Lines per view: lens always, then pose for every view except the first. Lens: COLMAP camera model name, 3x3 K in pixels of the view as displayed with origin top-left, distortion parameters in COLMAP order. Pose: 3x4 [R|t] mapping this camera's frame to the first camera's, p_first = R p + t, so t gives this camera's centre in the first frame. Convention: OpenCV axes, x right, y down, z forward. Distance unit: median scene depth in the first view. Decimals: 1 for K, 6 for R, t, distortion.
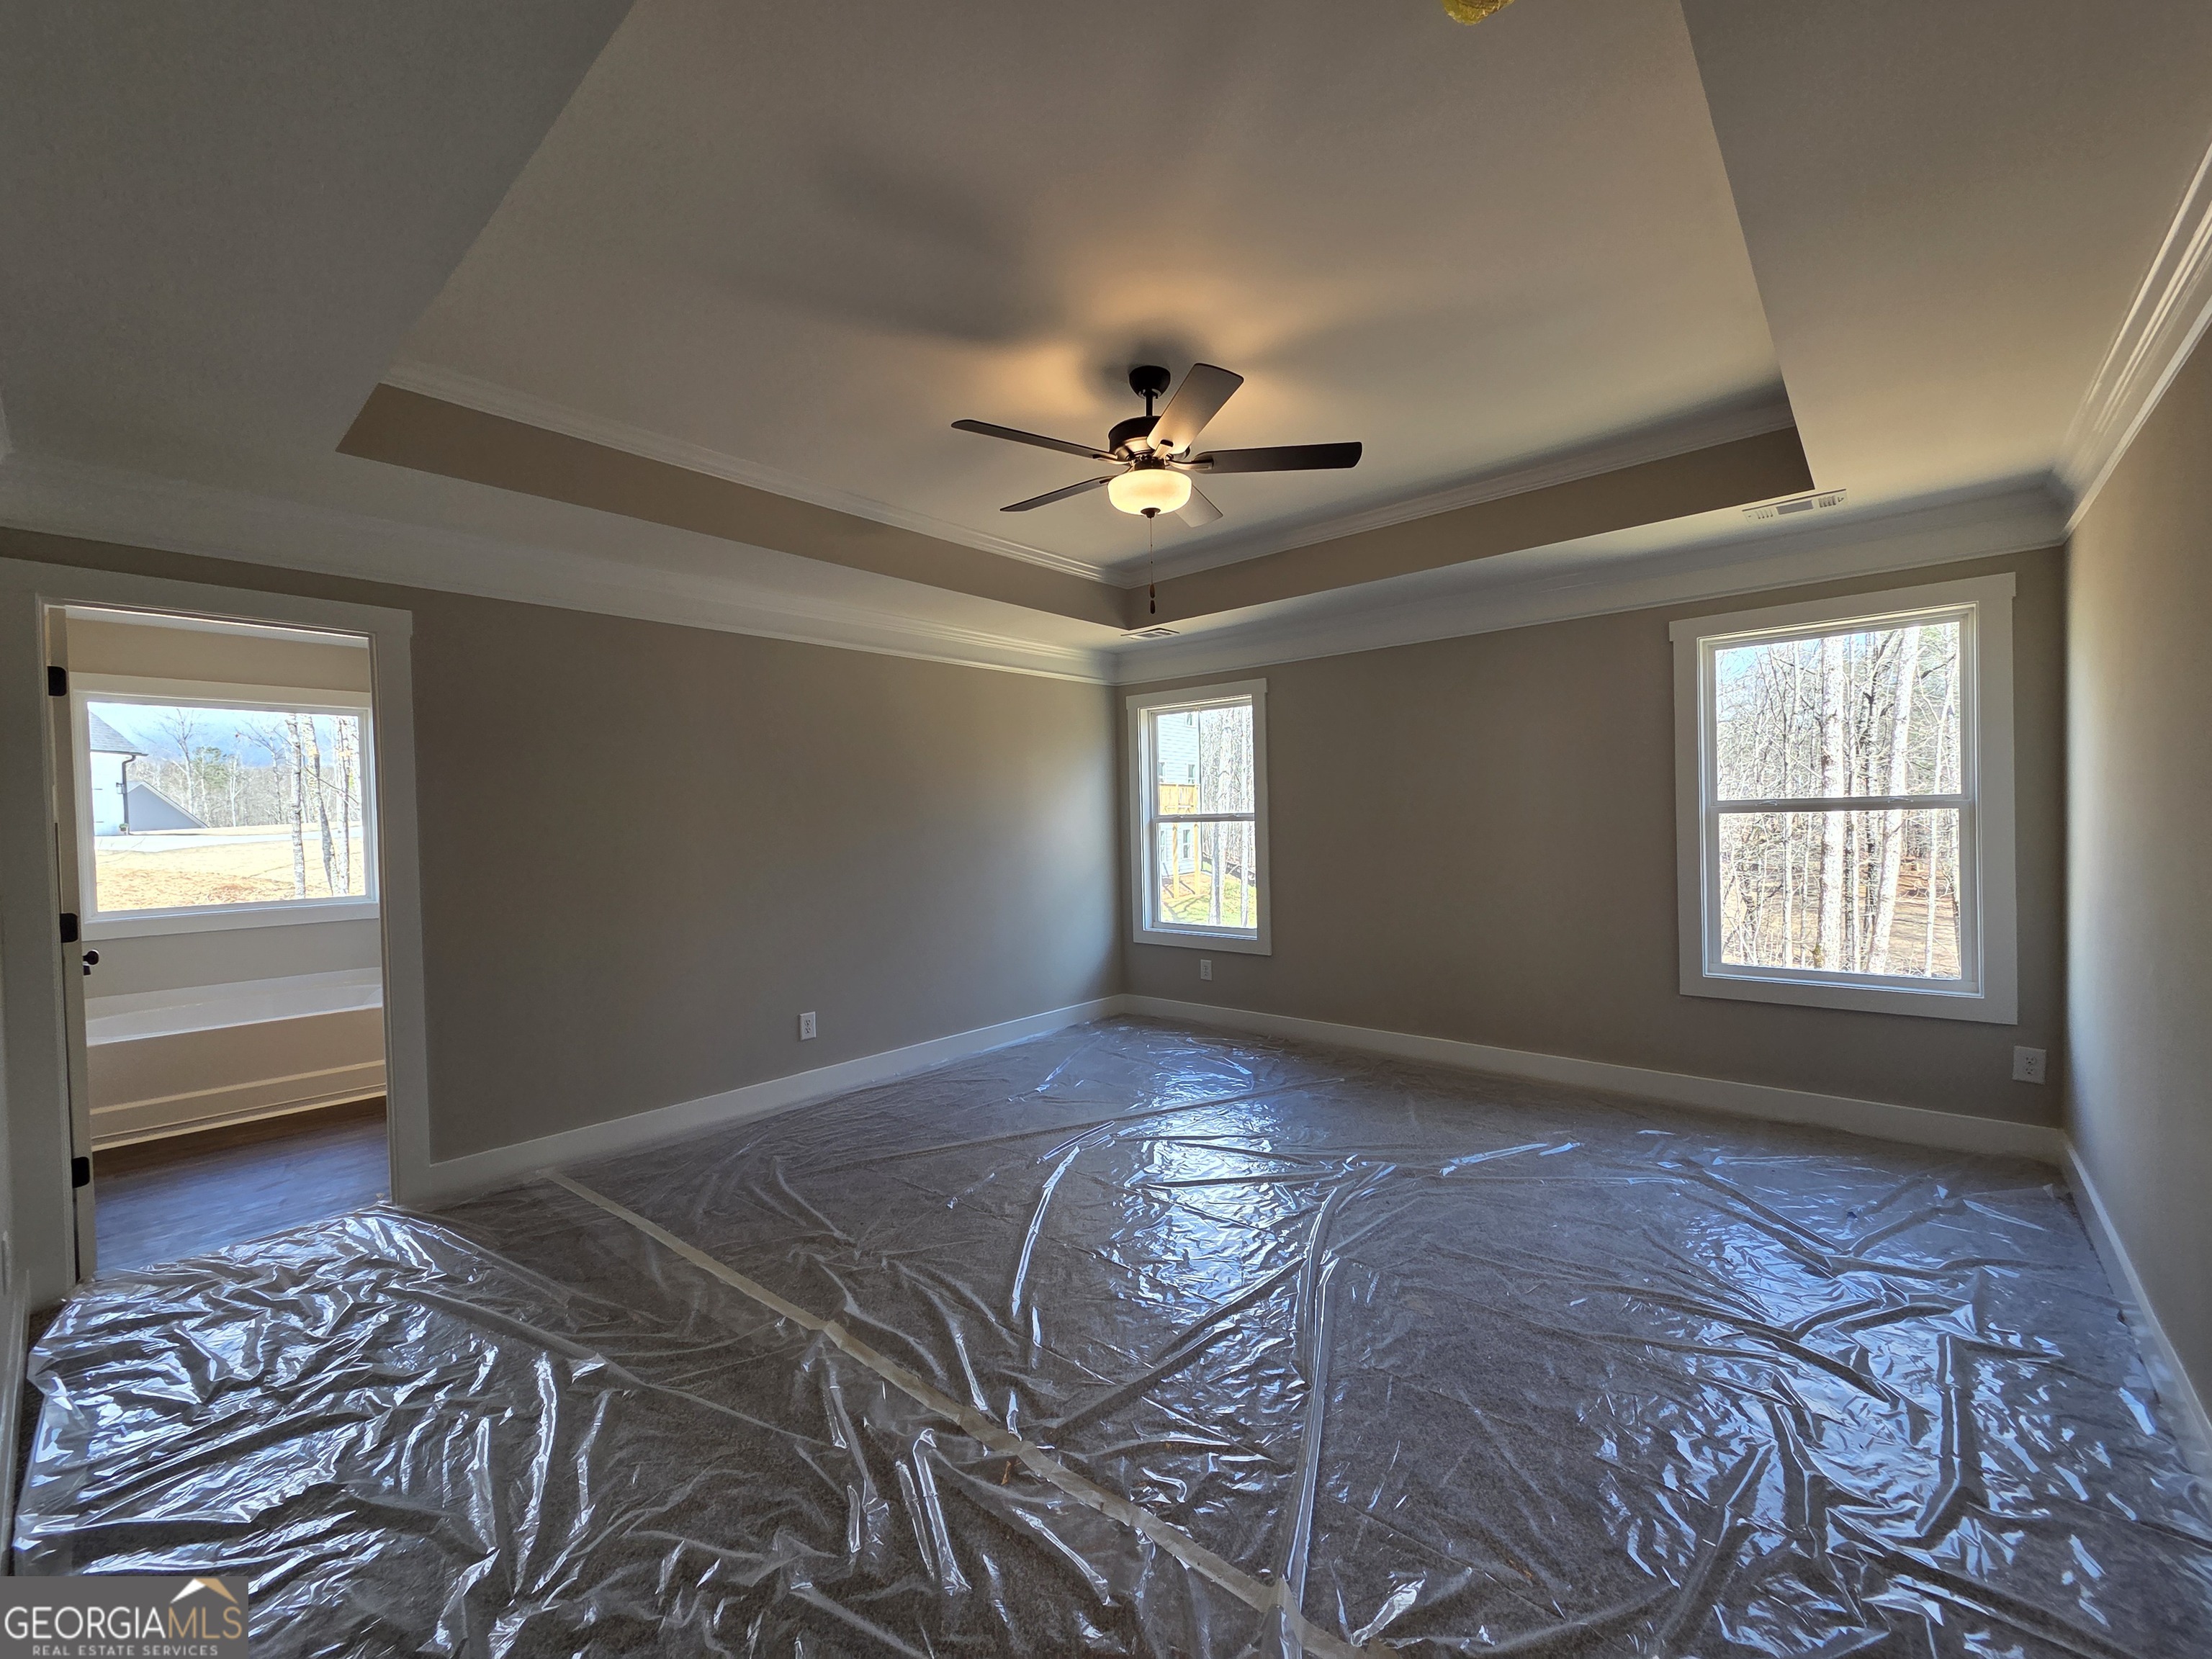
lens RADIAL K [[903.6, 0, 1100.2], [0, 903.6, 837.9], [0, 0, 1]] dist [0.002280, 0.000046]
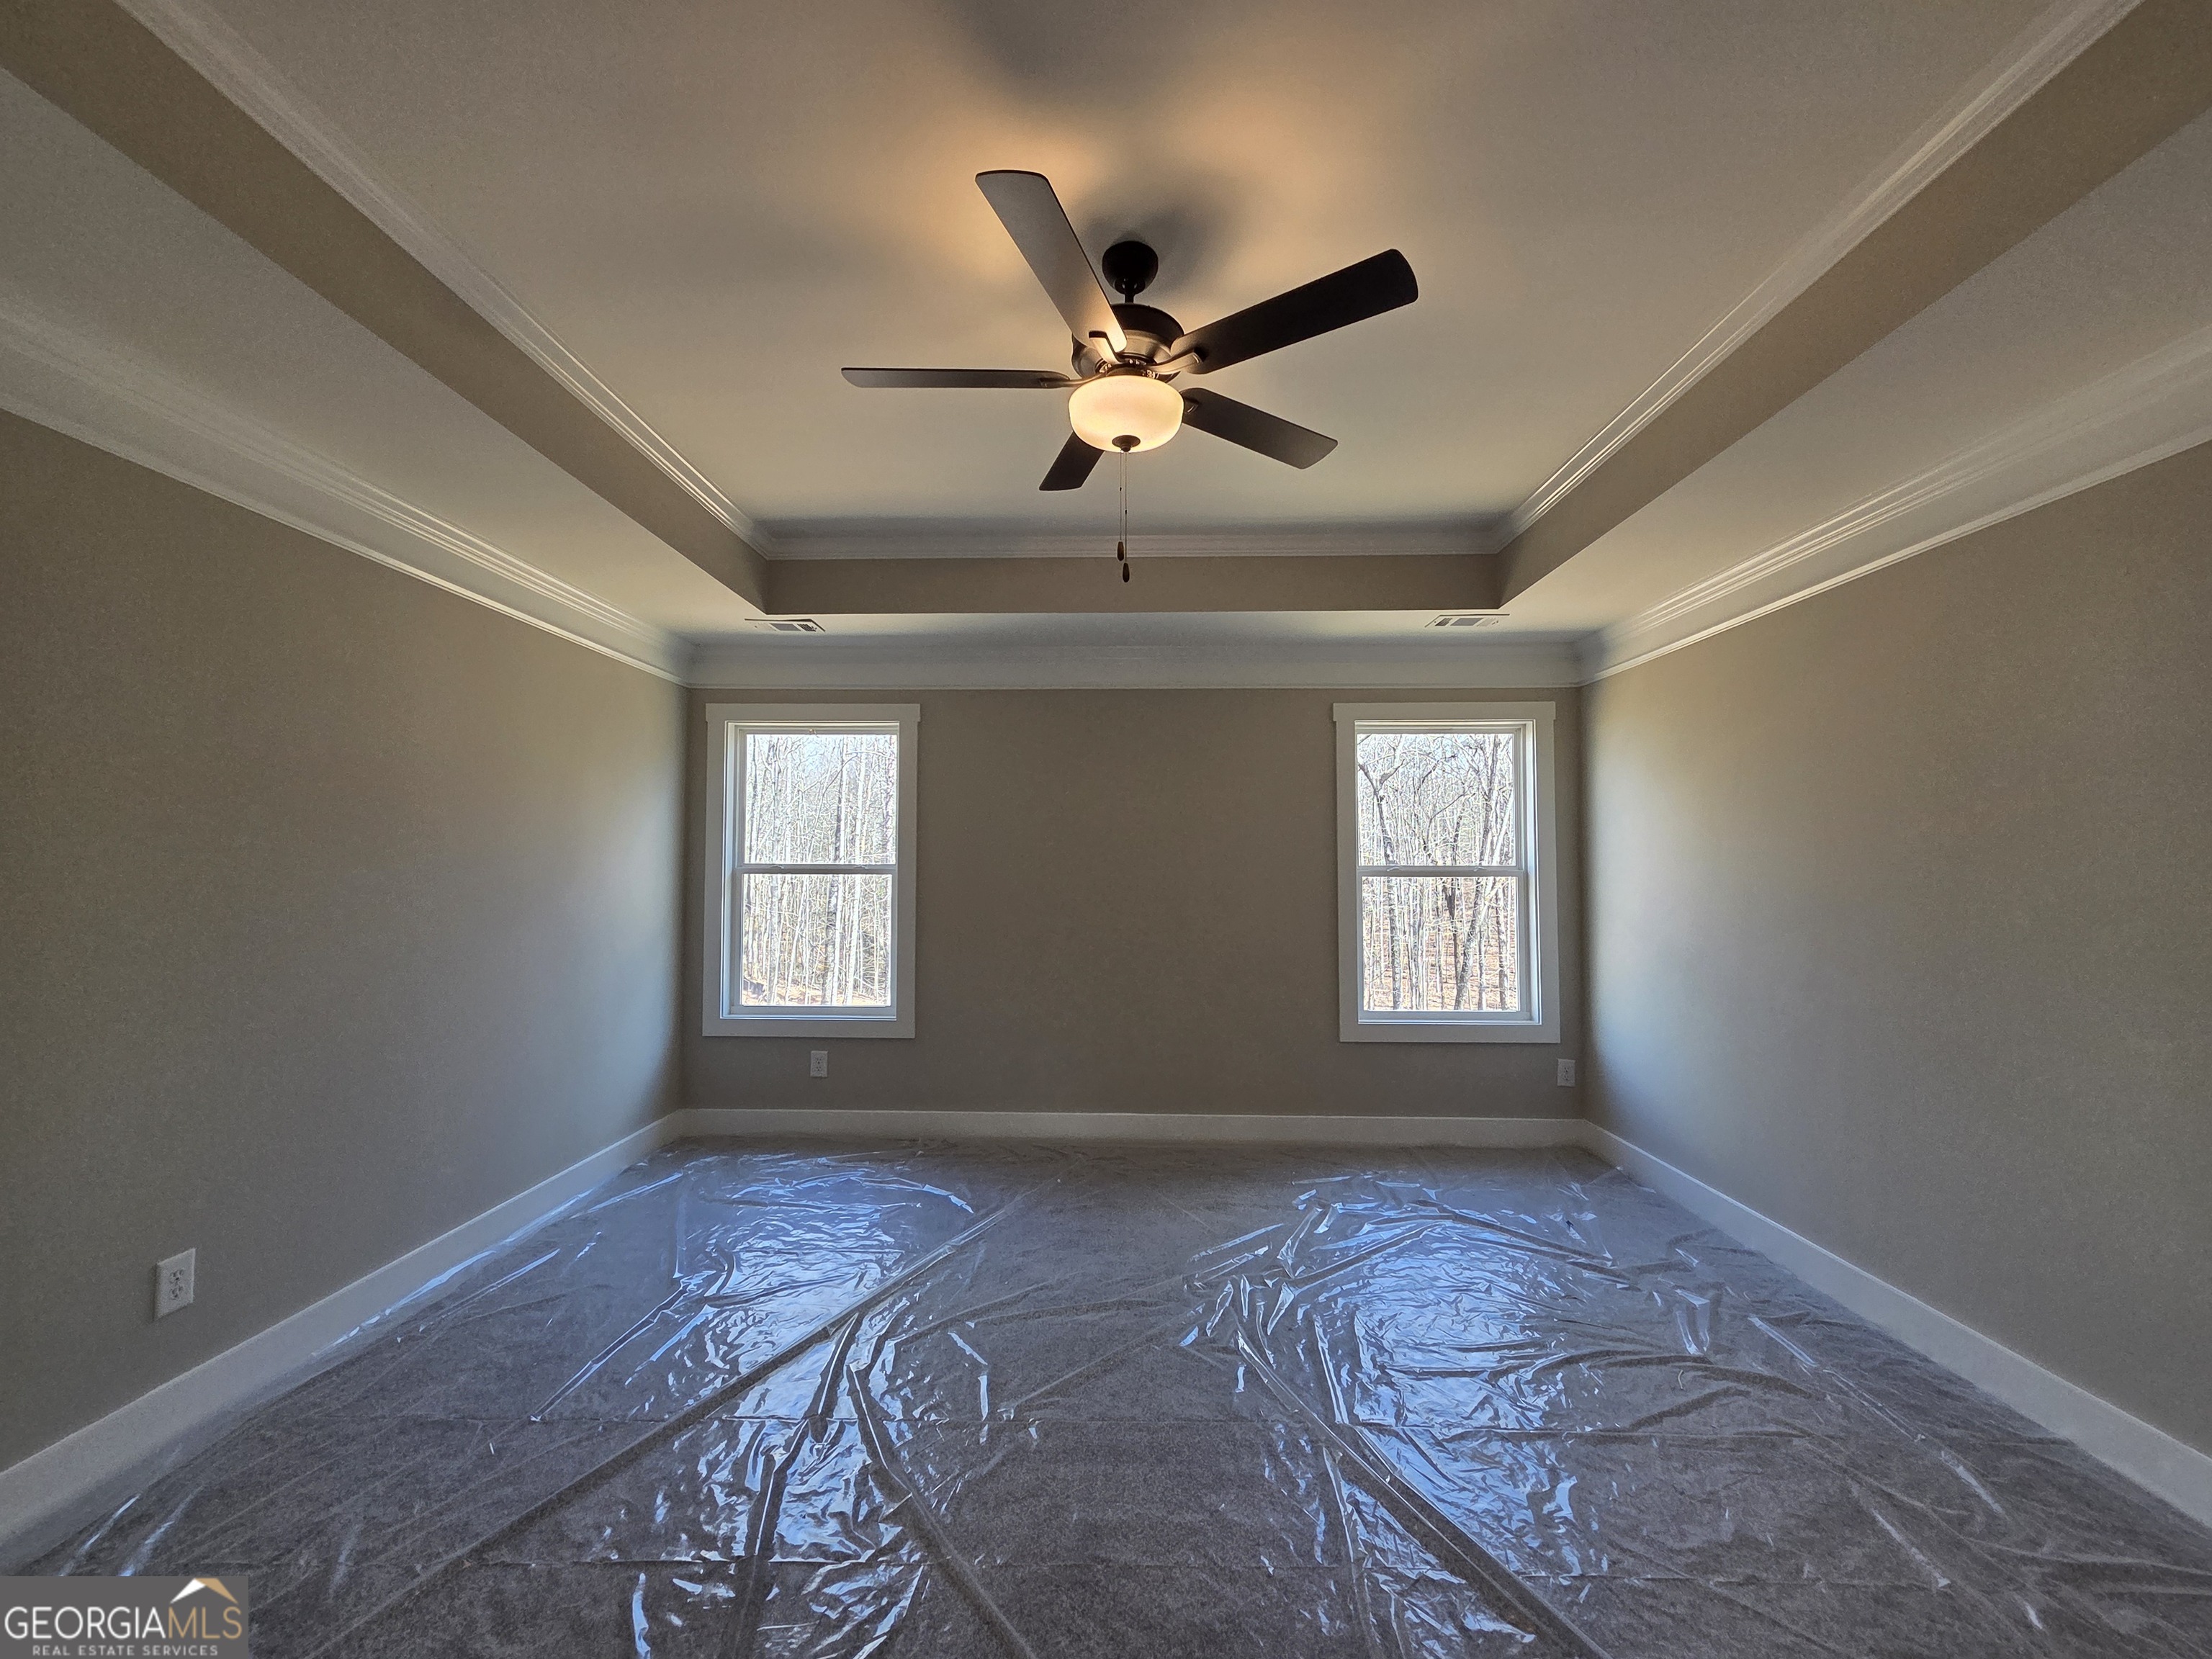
lens RADIAL K [[903.6, 0, 1100.2], [0, 903.6, 837.9], [0, 0, 1]] dist [0.002280, 0.000046]
pose [[0.769041, 0.048749, 0.637338, -0.218881], [-0.008168, 0.997756, -0.066462, 0.001348], [-0.639148, 0.045906, 0.767713, 0.255491]]
